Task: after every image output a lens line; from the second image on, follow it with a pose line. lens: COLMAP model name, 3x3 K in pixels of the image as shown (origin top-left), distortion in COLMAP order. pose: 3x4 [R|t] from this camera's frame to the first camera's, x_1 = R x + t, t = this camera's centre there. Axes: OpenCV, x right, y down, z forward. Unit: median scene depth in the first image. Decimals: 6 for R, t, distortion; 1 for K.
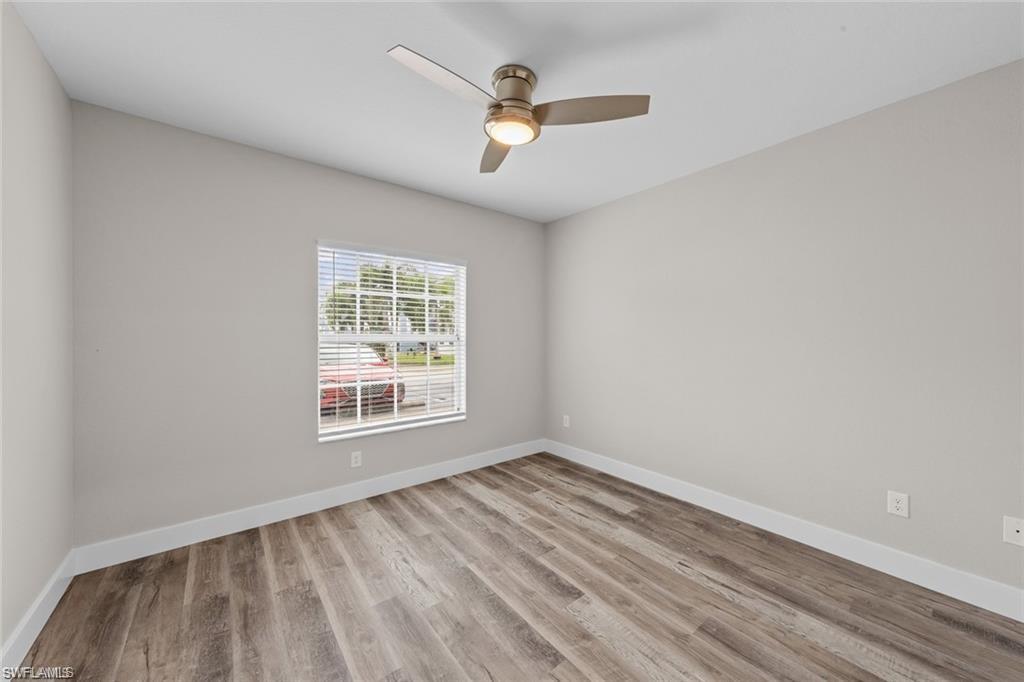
lens RADIAL K [[370.2, 0, 512.4], [0, 370.2, 335.7], [0, 0, 1]] dist [0.003268, -0.000050]
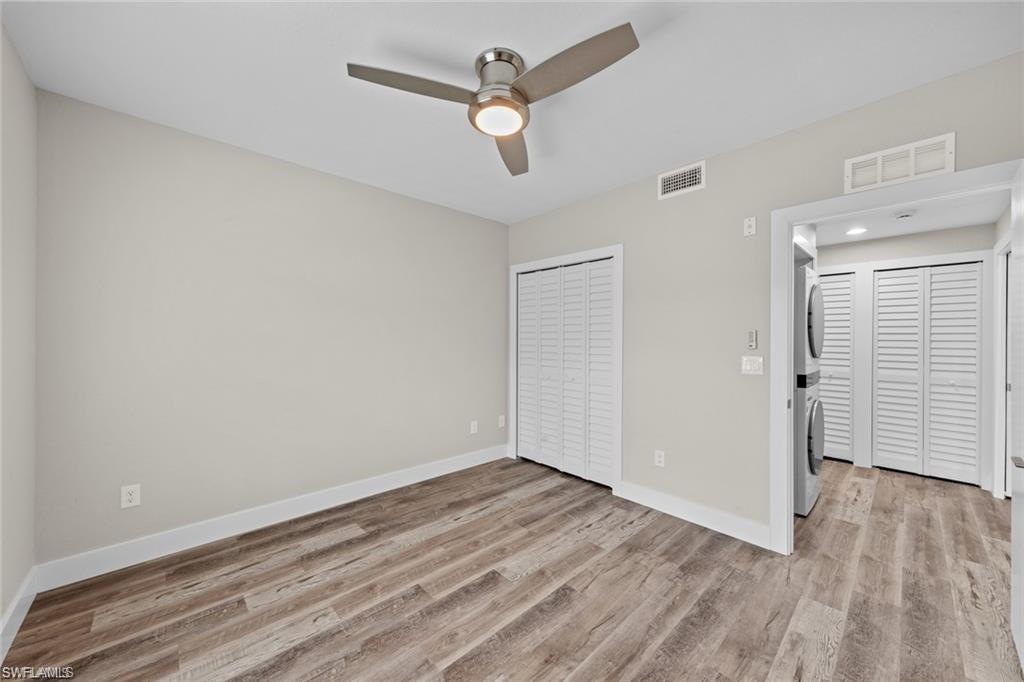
lens RADIAL K [[370.2, 0, 512.4], [0, 370.2, 335.7], [0, 0, 1]] dist [0.003268, -0.000050]
pose [[-0.079363, 0.004876, 0.996834, -0.709626], [-0.004199, 0.999978, -0.005226, -0.003398], [-0.996837, -0.004600, -0.079341, 0.791812]]
